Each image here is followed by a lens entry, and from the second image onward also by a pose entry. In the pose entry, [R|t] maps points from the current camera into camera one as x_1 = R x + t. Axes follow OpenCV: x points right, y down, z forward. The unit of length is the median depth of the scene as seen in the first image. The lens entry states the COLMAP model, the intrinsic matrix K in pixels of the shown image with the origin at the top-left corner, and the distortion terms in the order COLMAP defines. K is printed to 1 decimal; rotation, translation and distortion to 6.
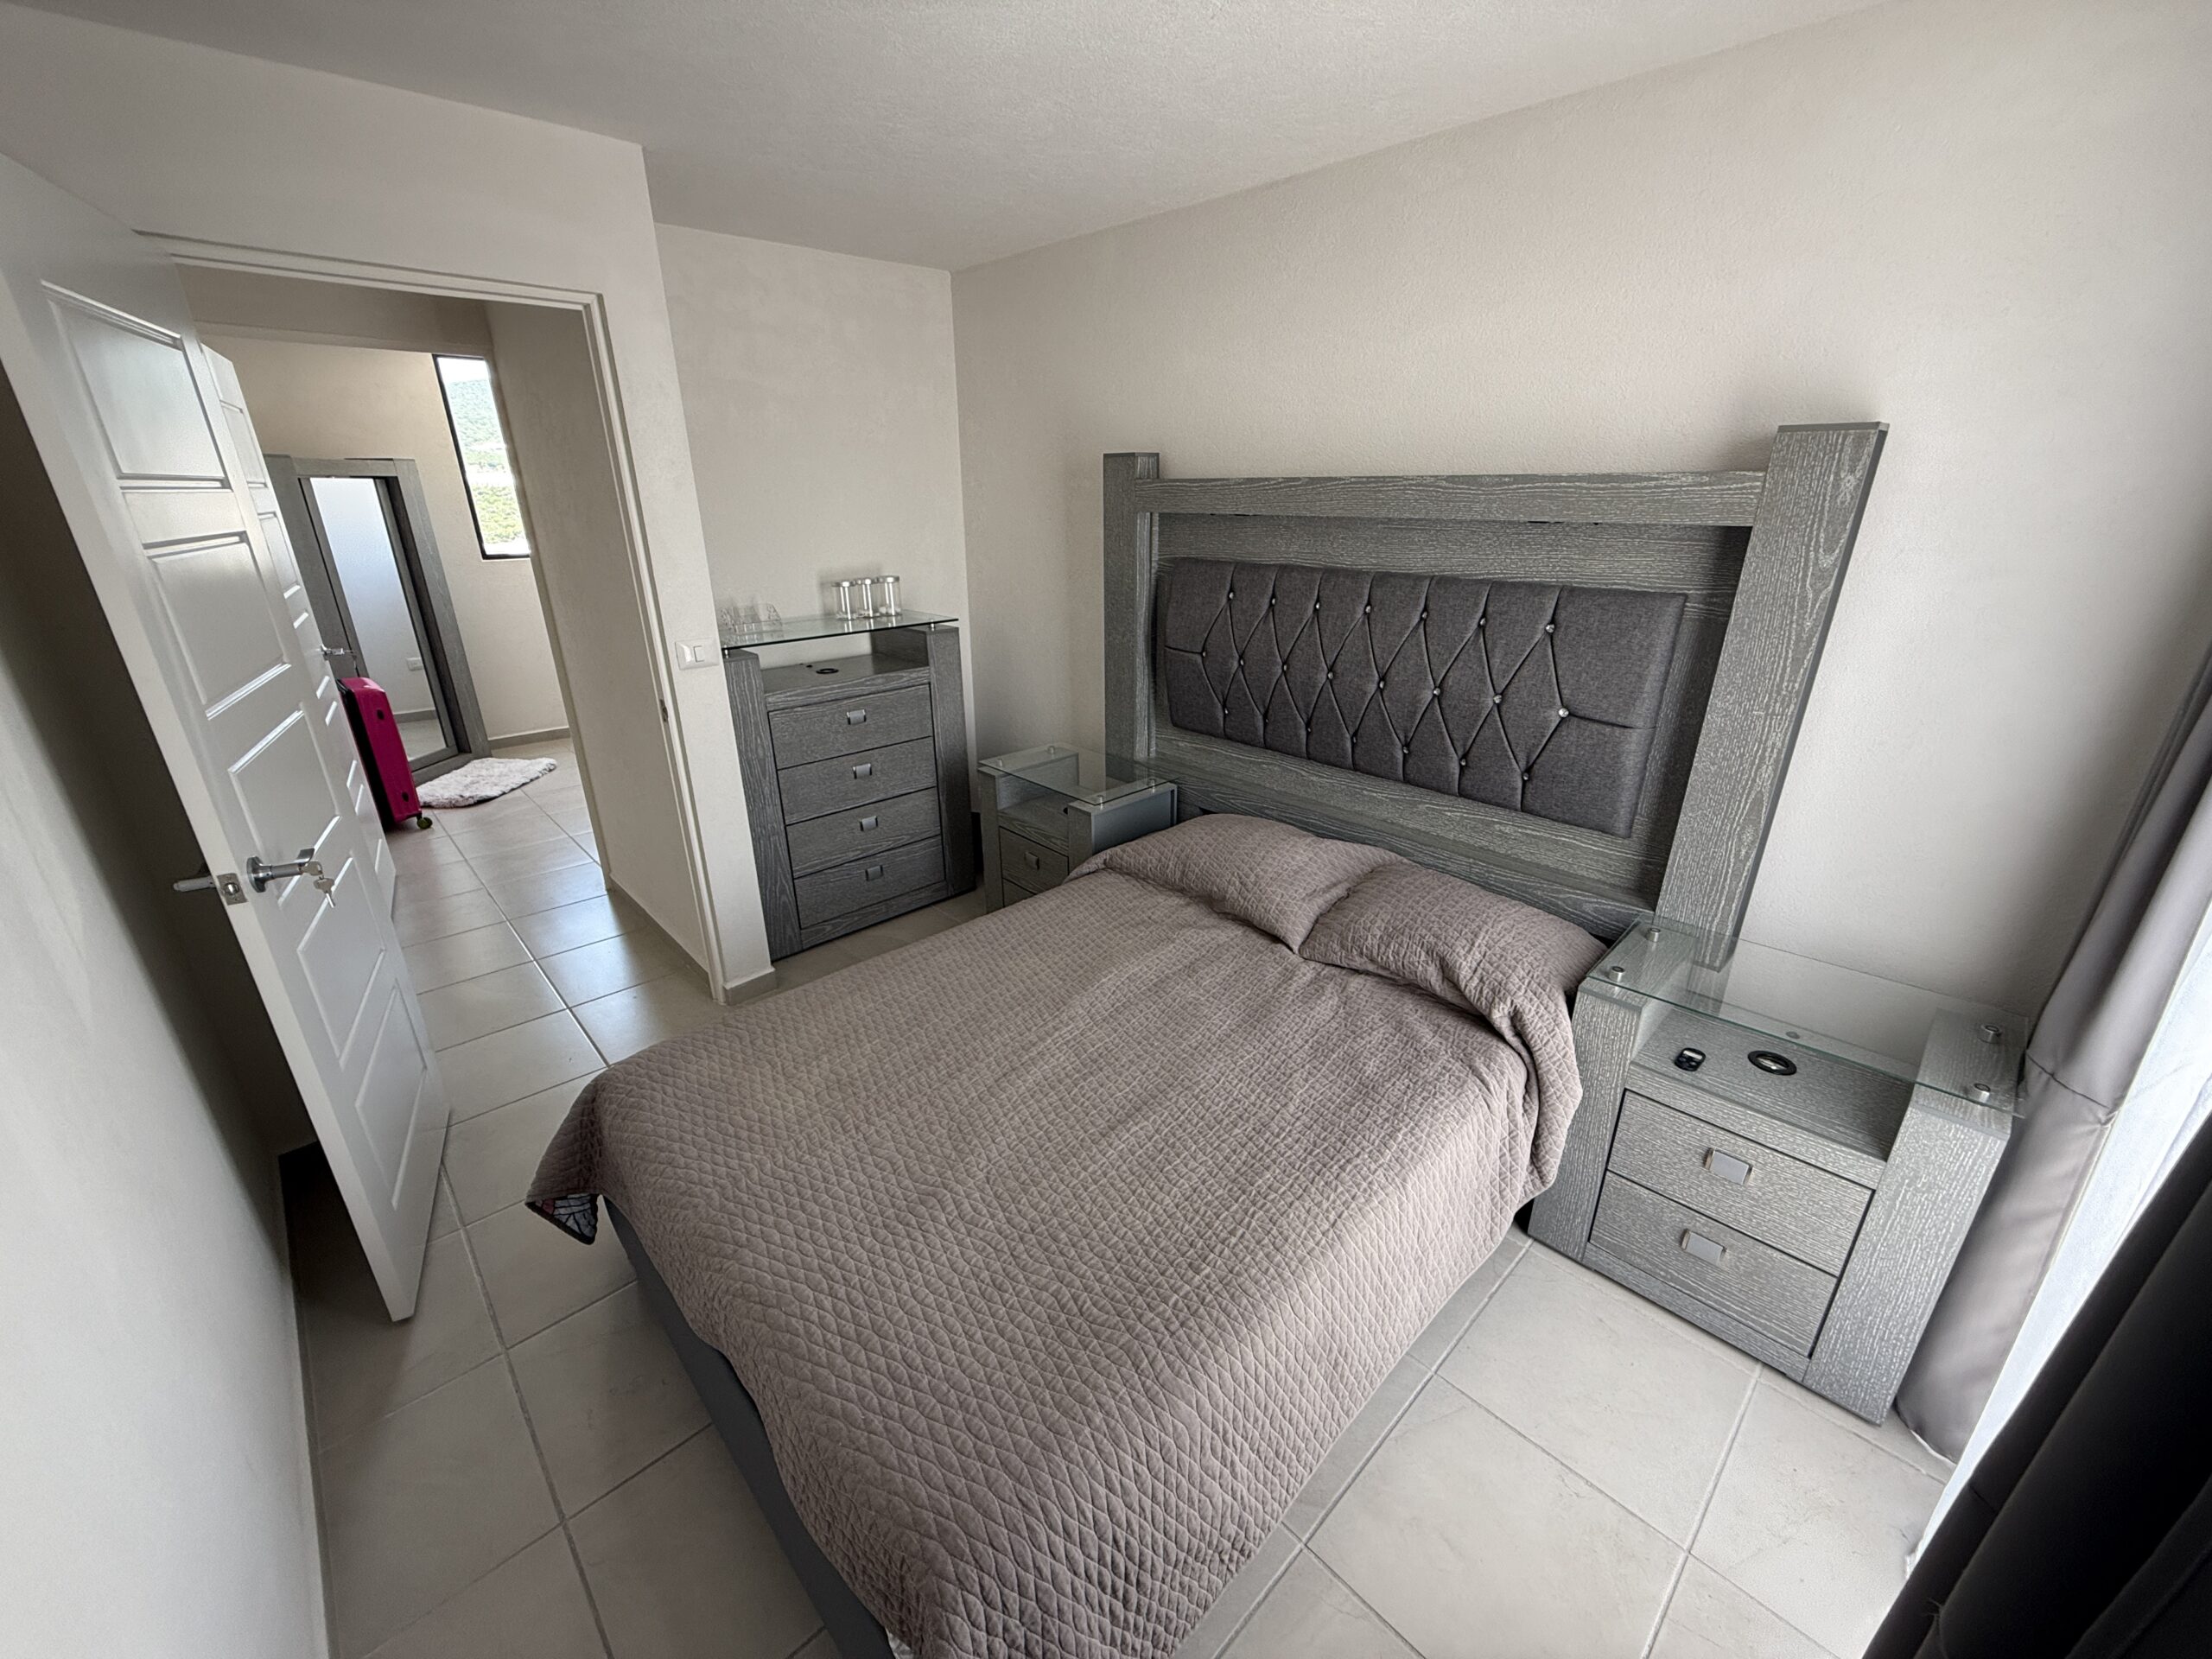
lens RADIAL K [[877.8, 0, 1098.9], [0, 877.8, 834.6], [0, 0, 1]] dist [-0.000171, -0.000238]
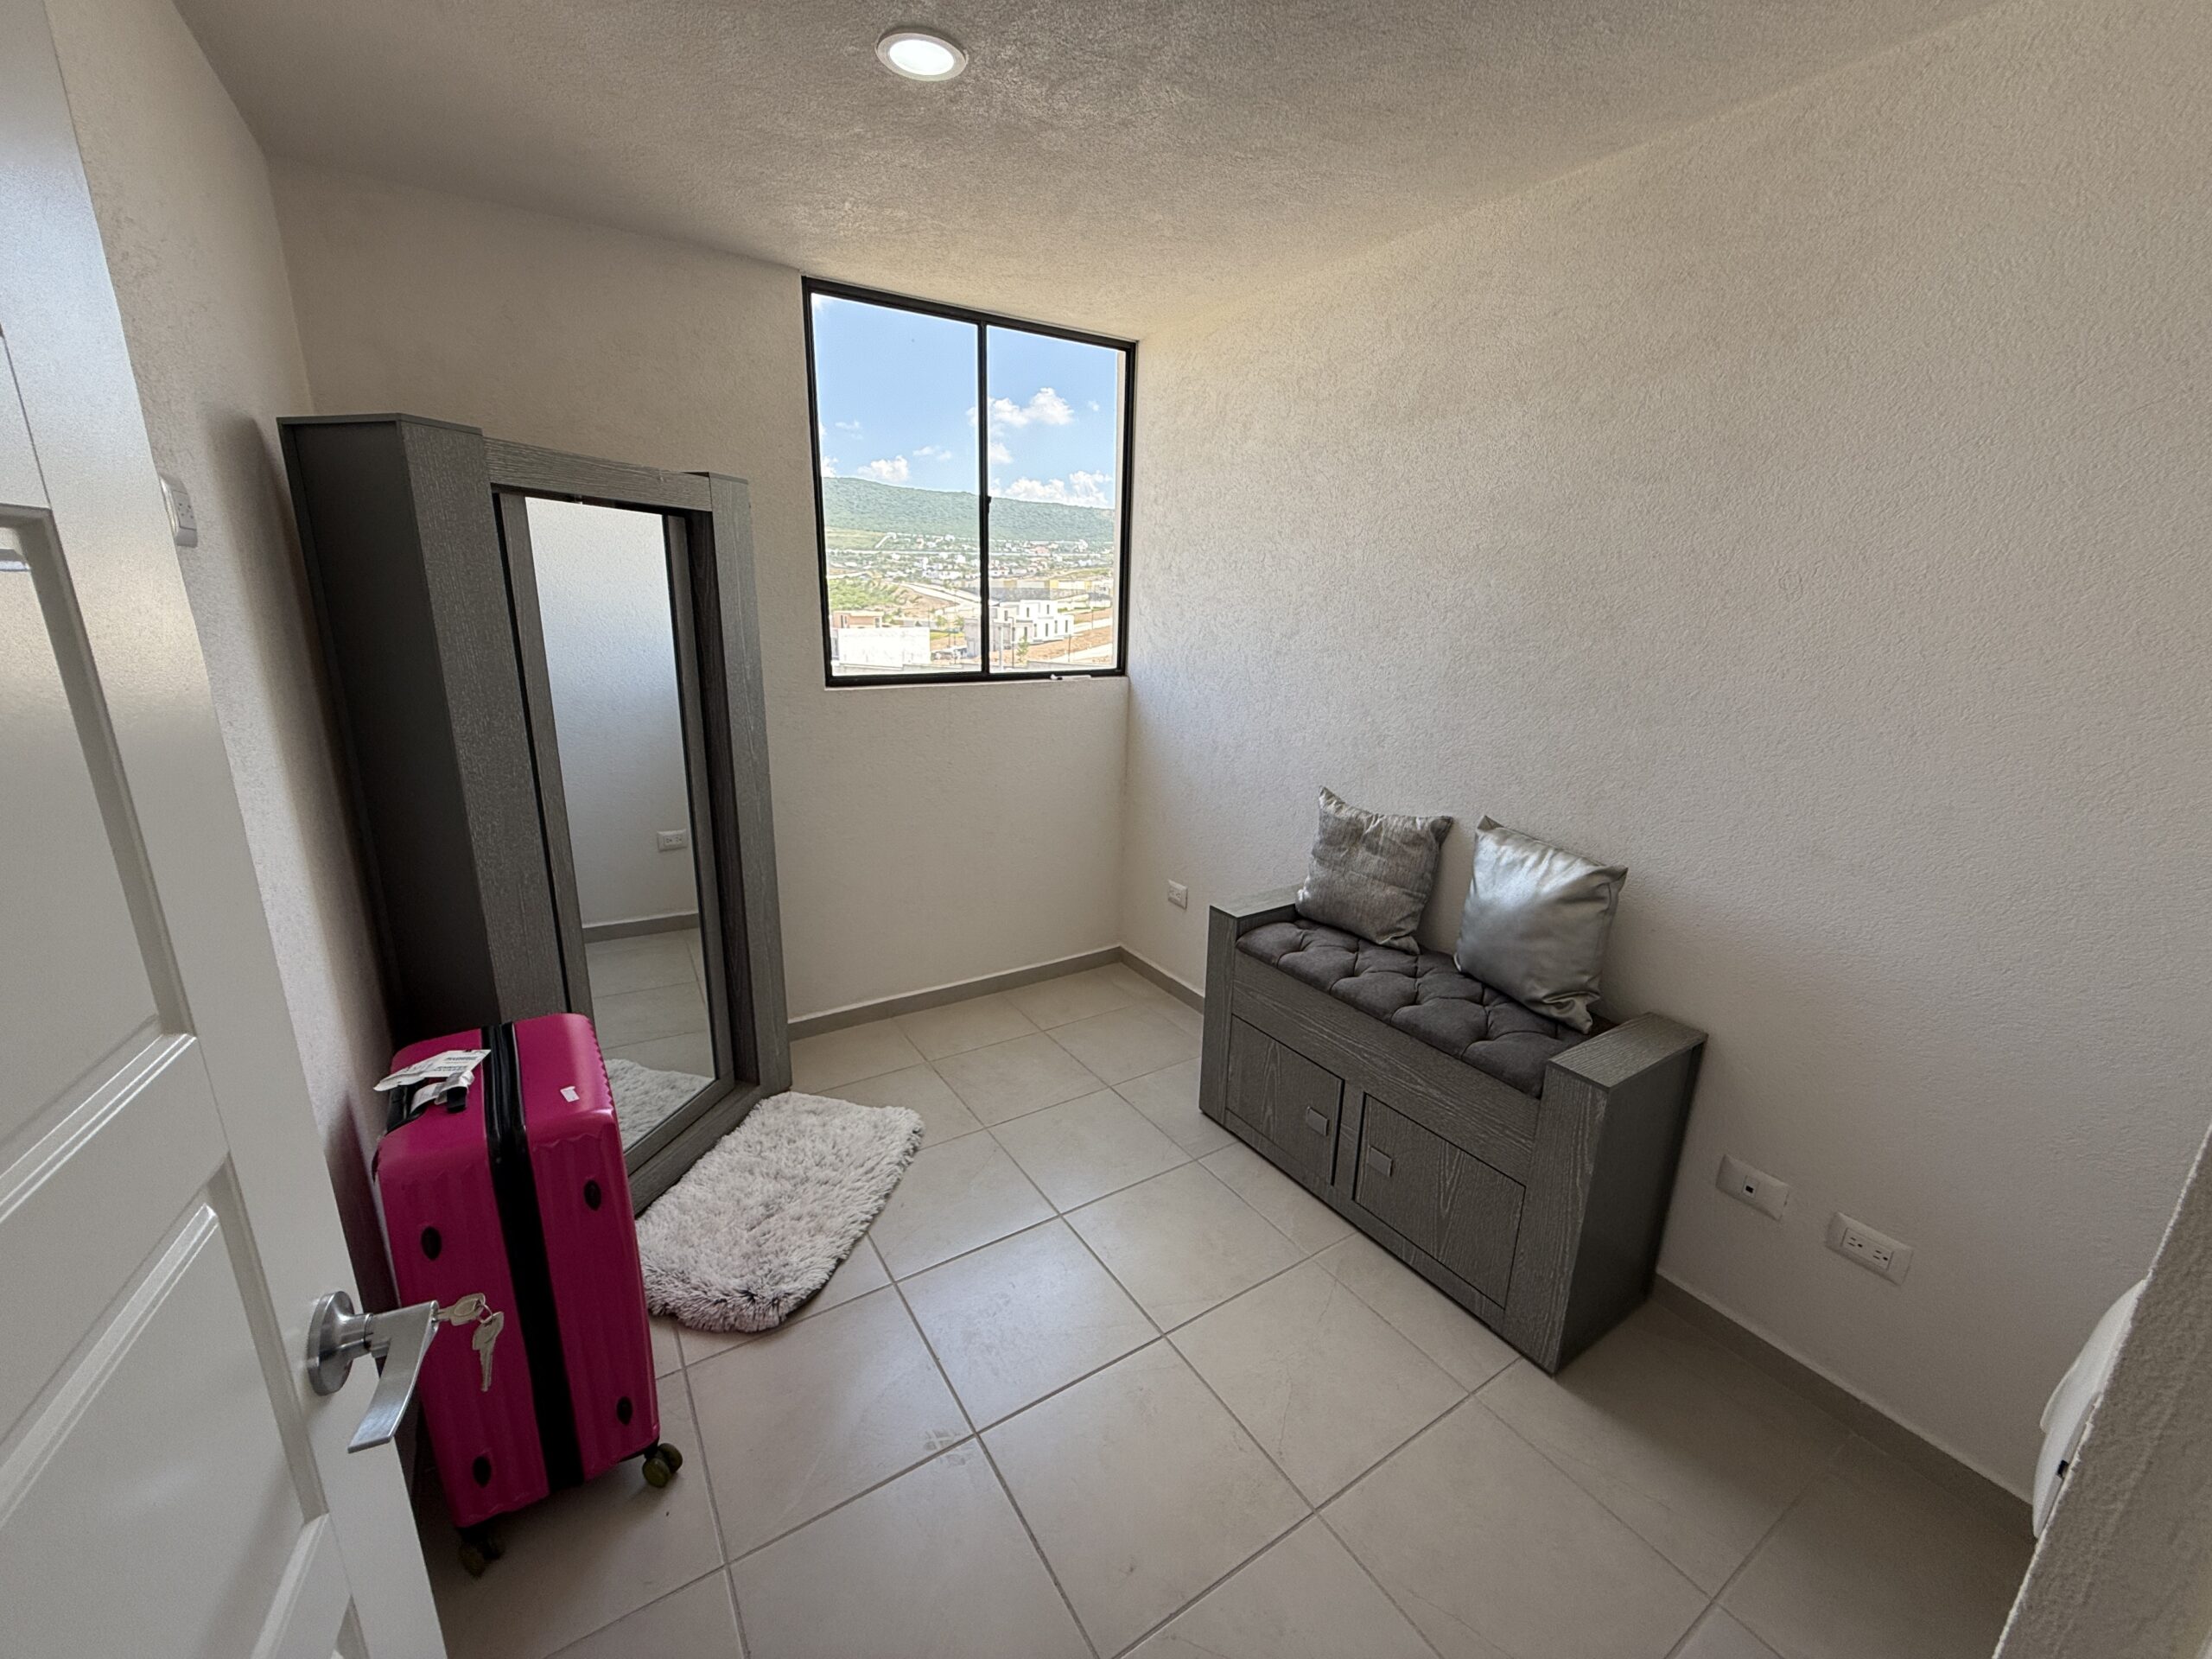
lens RADIAL K [[877.8, 0, 1098.9], [0, 877.8, 834.6], [0, 0, 1]] dist [-0.000171, -0.000238]
pose [[0.982592, 0.072314, -0.171126, -0.511908], [-0.090757, 0.990582, -0.102519, -0.215367], [0.162101, 0.116265, 0.979901, 0.606661]]
